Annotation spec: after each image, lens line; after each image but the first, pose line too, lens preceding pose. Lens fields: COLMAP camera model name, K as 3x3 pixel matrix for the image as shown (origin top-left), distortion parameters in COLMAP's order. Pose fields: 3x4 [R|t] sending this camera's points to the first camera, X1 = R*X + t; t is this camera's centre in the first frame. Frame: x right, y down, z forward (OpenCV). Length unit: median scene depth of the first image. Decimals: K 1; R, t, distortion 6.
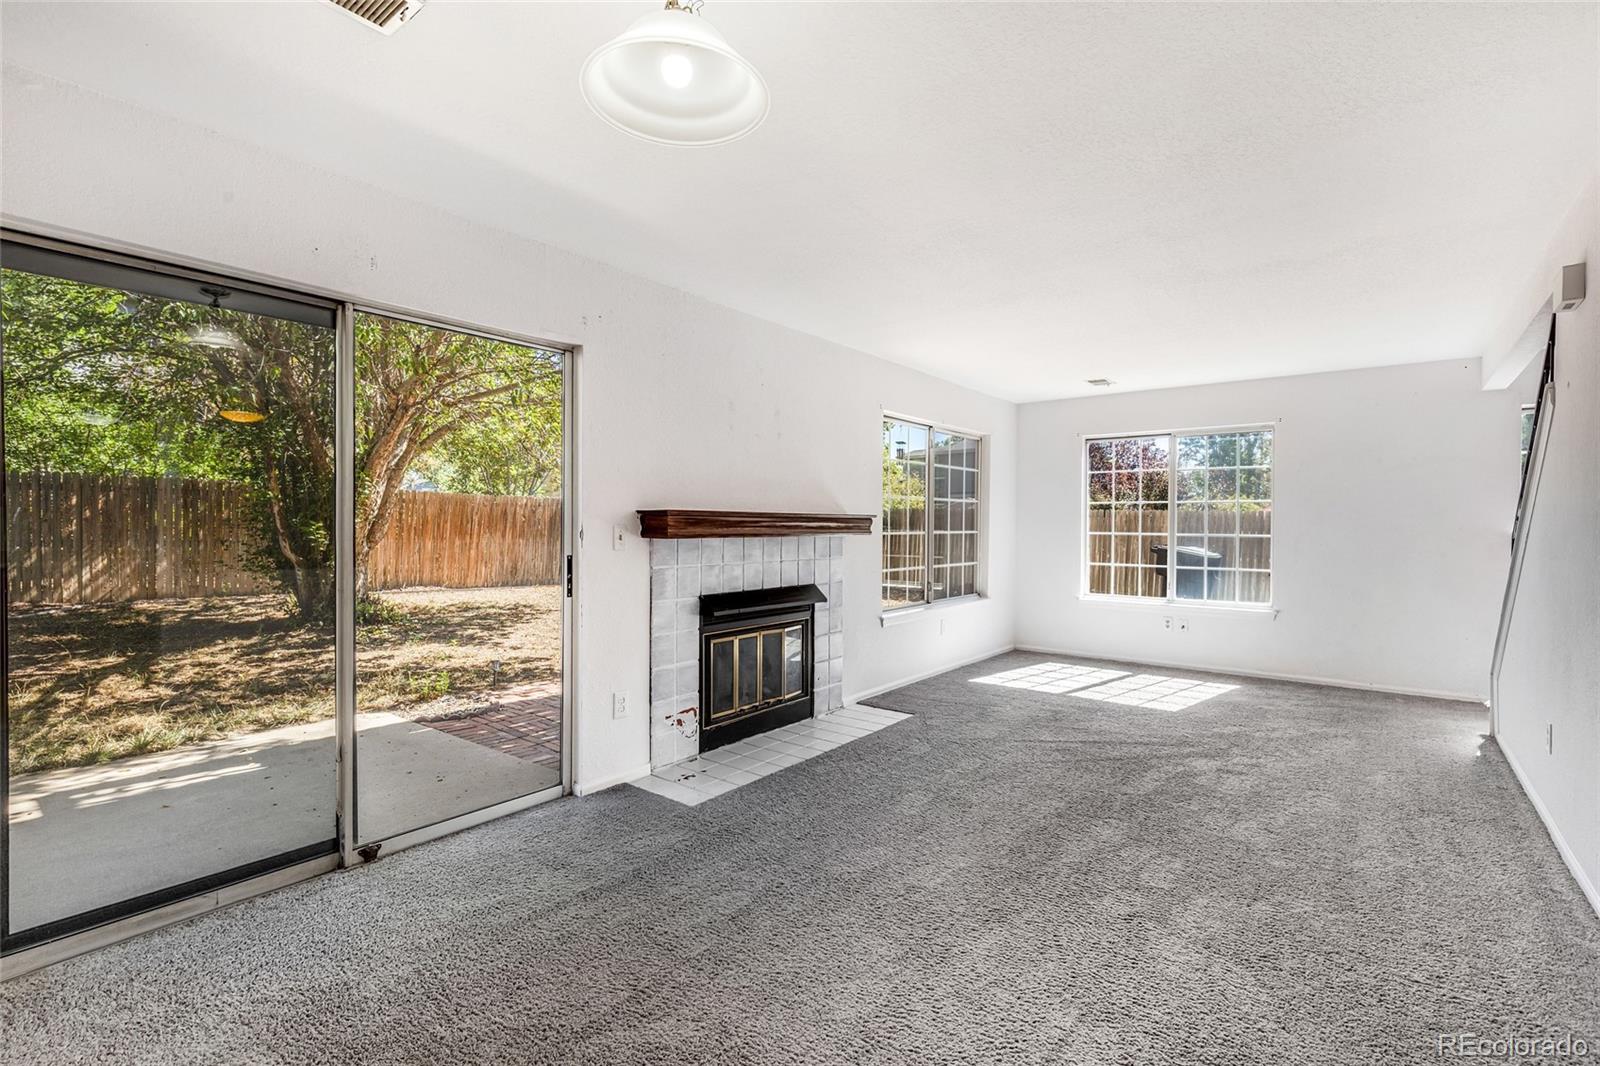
lens RADIAL K [[729.9, 0, 804.6], [0, 729.9, 518.8], [0, 0, 1]] dist [0.013115, 0.000021]
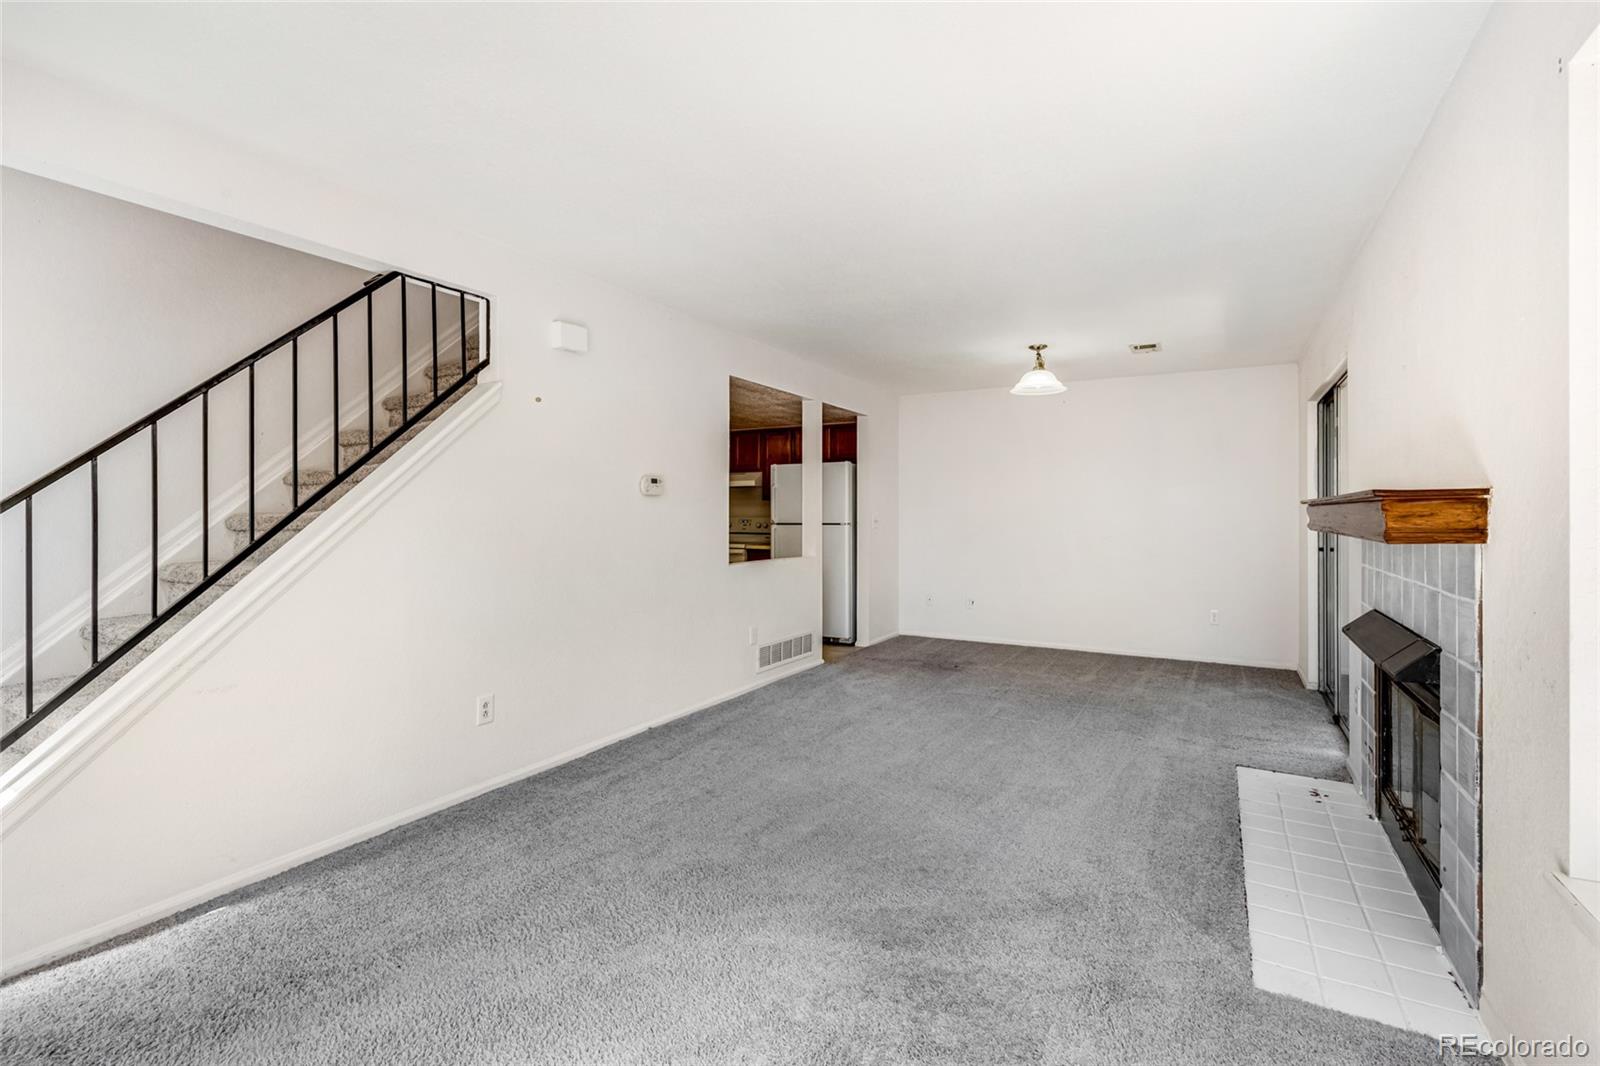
lens RADIAL K [[729.9, 0, 804.6], [0, 729.9, 518.8], [0, 0, 1]] dist [0.013115, 0.000021]
pose [[-0.987574, -0.004853, -0.157078, 0.550126], [-0.004263, 0.999983, -0.004092, 0.015116], [0.157095, -0.003372, -0.987578, 1.561813]]
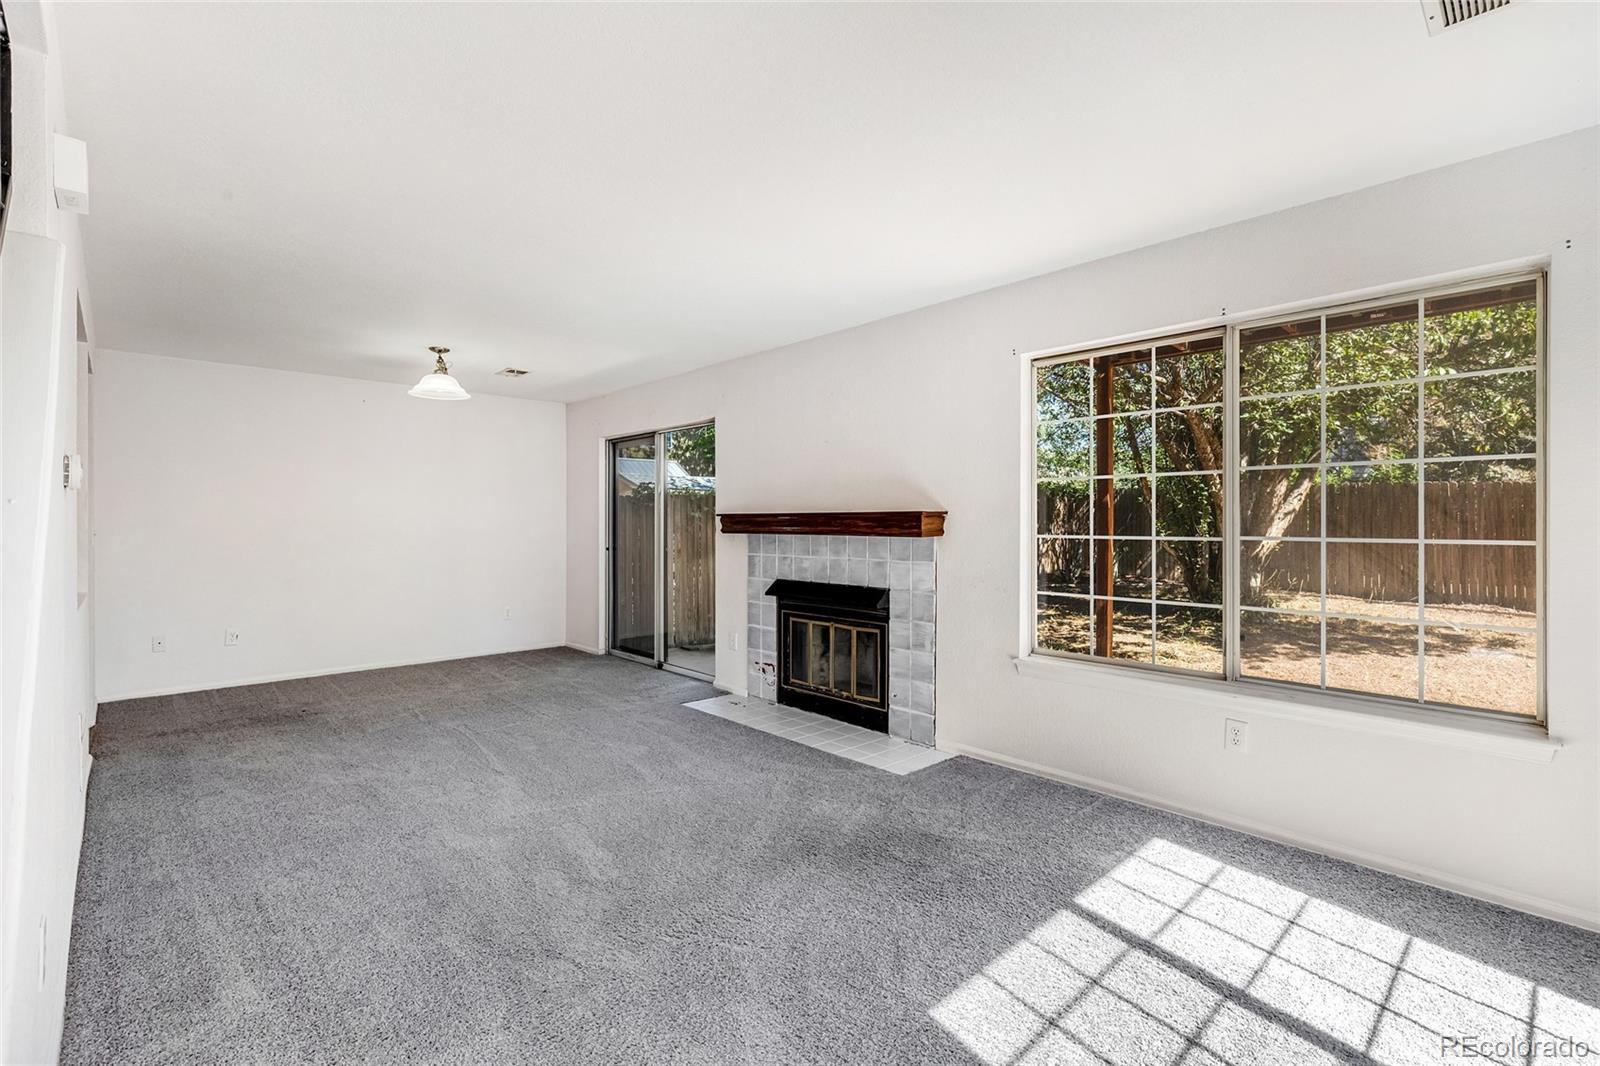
lens RADIAL K [[729.9, 0, 804.6], [0, 729.9, 518.8], [0, 0, 1]] dist [0.013115, 0.000021]
pose [[-0.152226, -0.006752, -0.988323, 1.056116], [0.009389, 0.999922, -0.008277, 0.009669], [0.988301, -0.010540, -0.152151, 1.176572]]
